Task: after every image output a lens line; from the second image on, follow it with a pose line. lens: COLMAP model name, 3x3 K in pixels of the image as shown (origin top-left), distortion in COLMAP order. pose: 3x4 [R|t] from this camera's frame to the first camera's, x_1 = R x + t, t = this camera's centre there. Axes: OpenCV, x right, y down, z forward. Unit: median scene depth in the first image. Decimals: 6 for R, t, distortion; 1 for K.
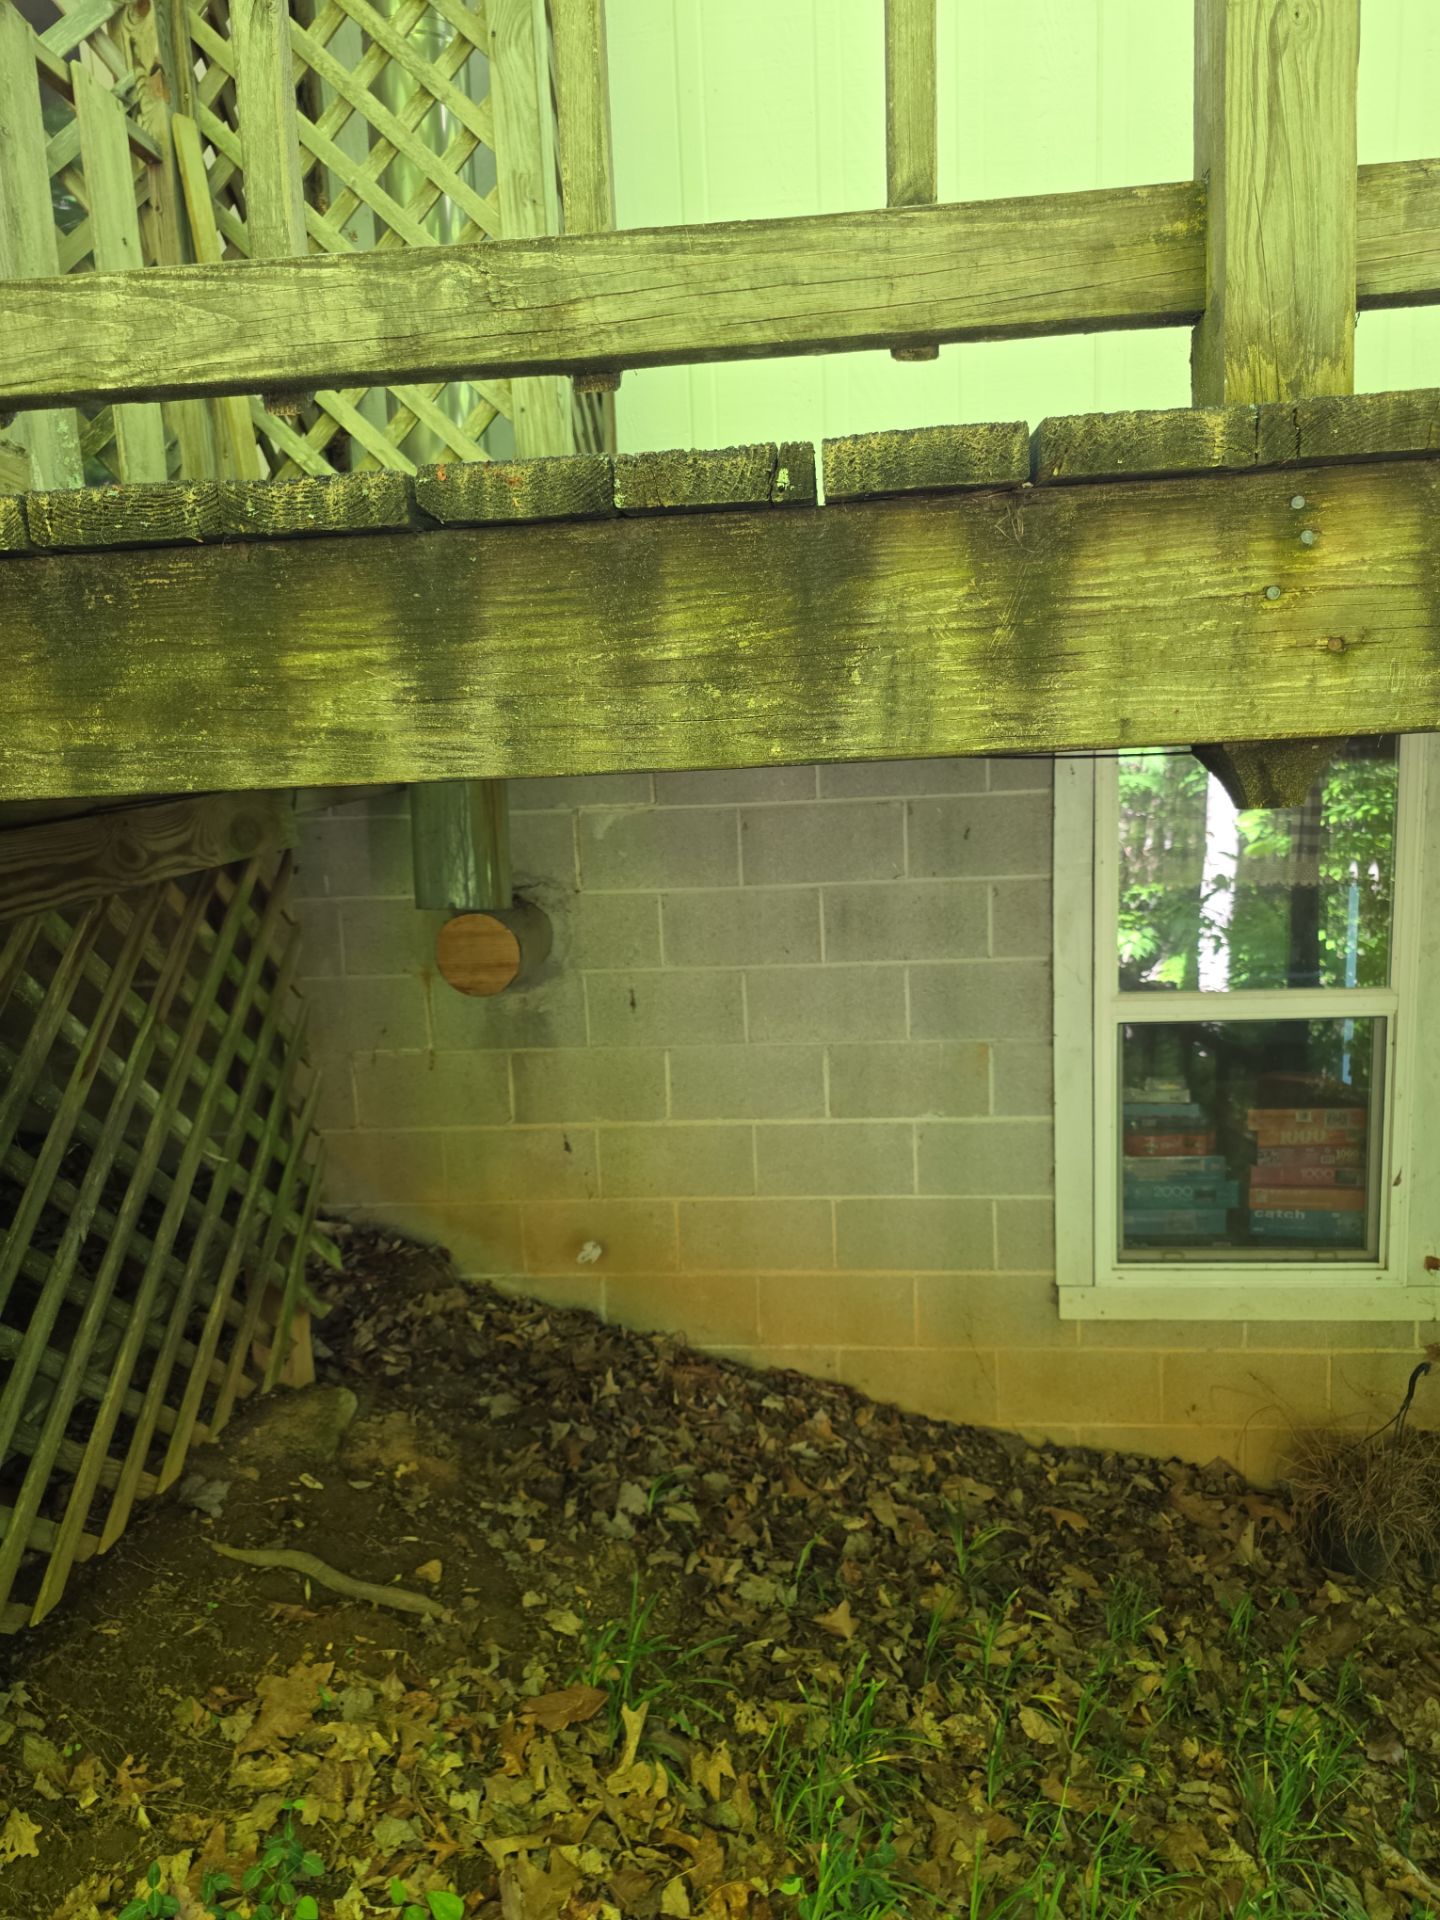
lens RADIAL K [[1224.6, 0, 720.0], [0, 1224.6, 960.0], [0, 0, 1]] dist [0.007092, -0.002633]
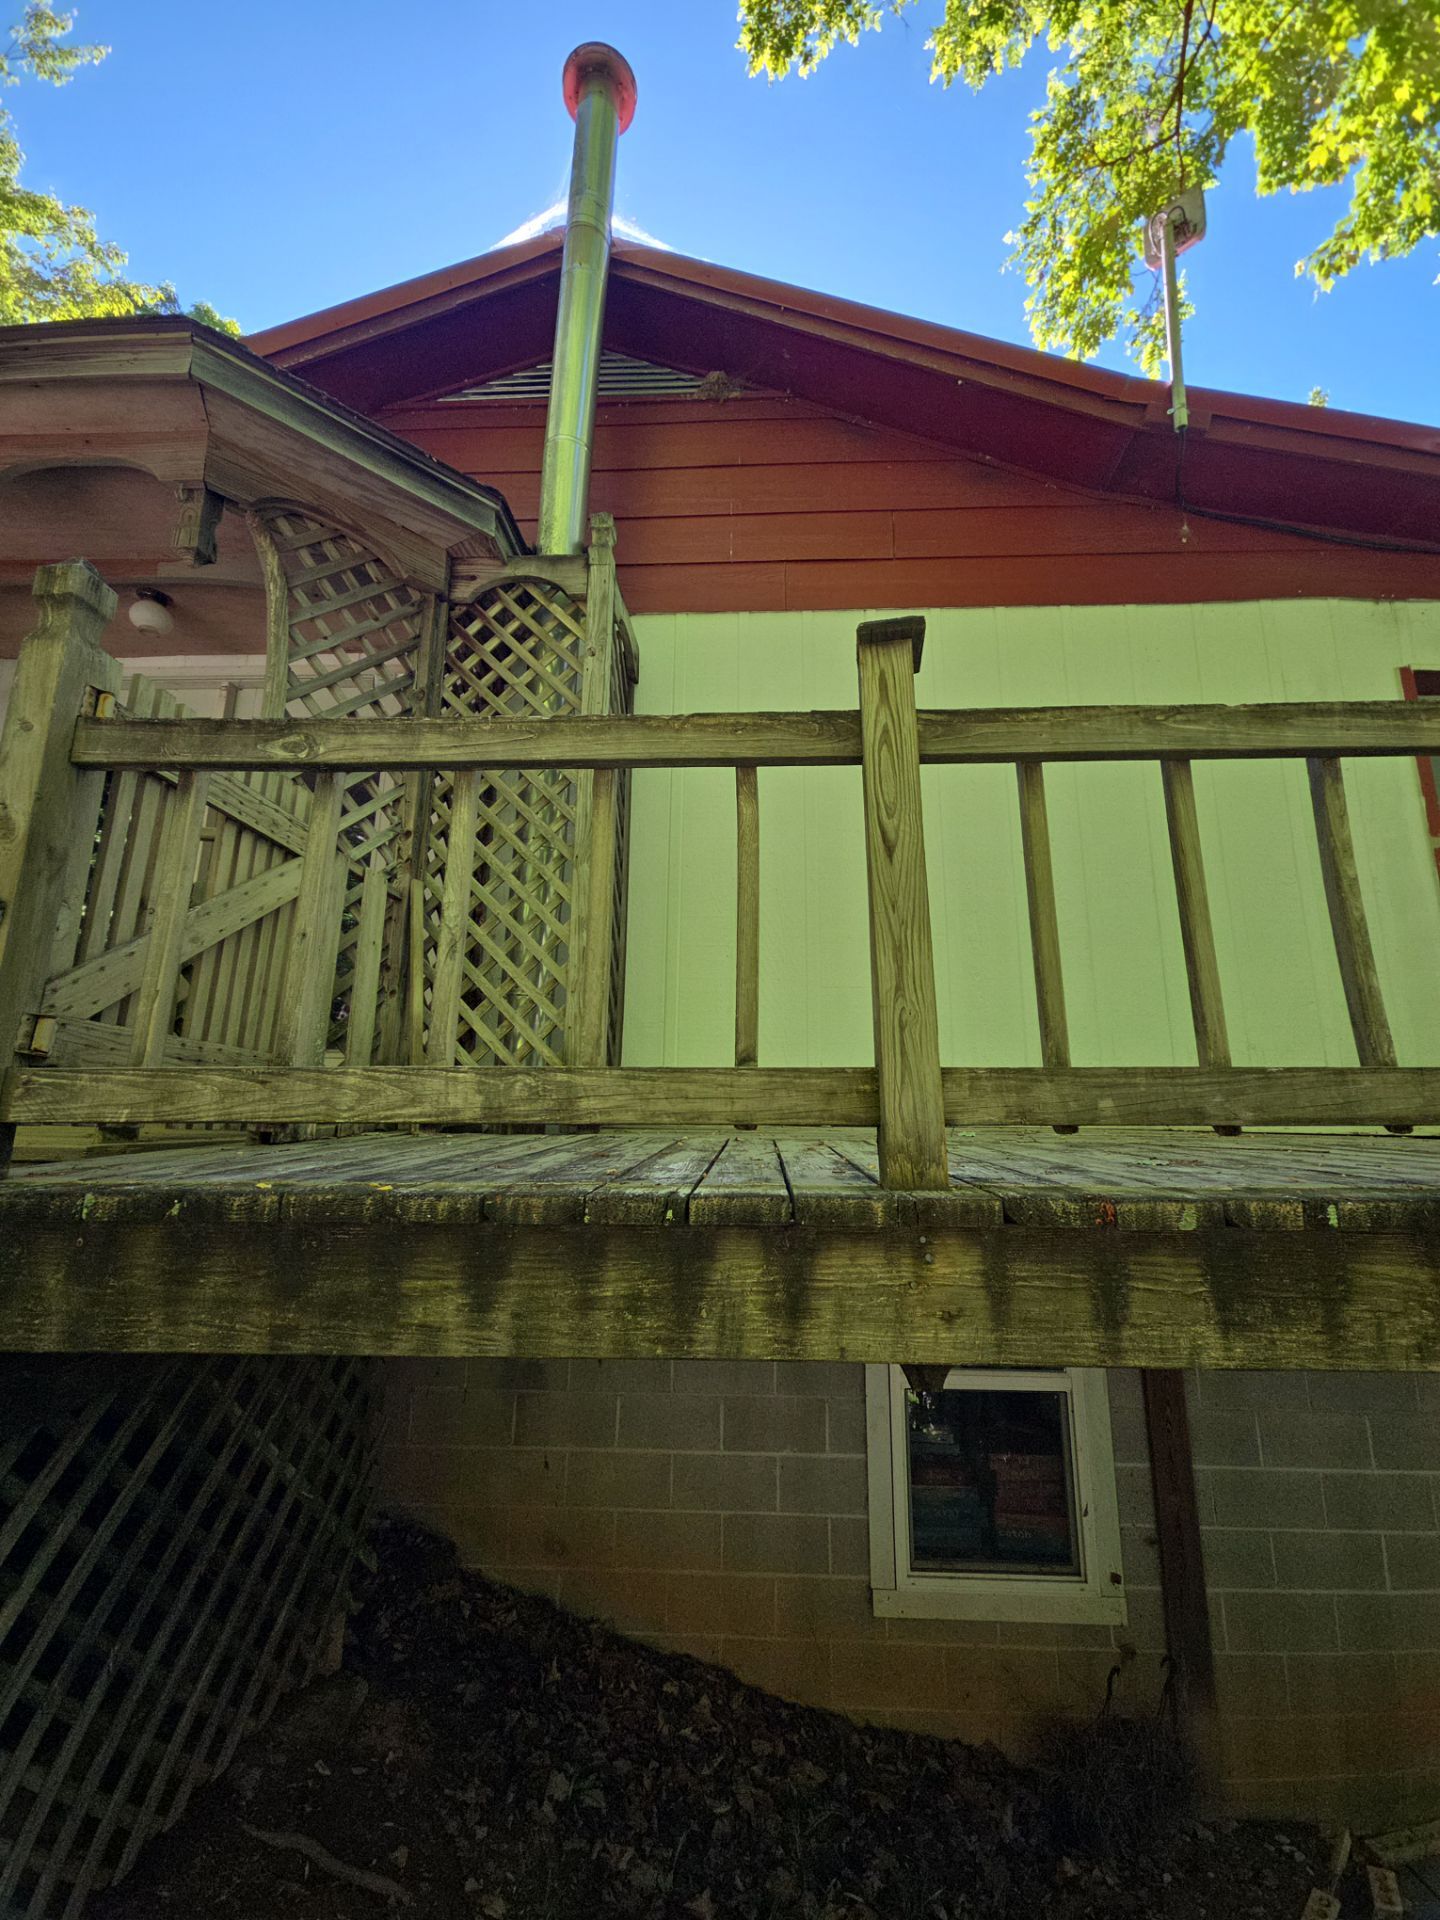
lens RADIAL K [[748.2, 0, 728.5], [0, 748.2, 962.9], [0, 0, 1]] dist [-0.000552, -0.007983]
pose [[0.997143, 0.063355, 0.041145, 0.028780], [-0.044012, 0.929884, -0.365210, -0.134419], [-0.061398, 0.362356, 0.930015, -0.119145]]
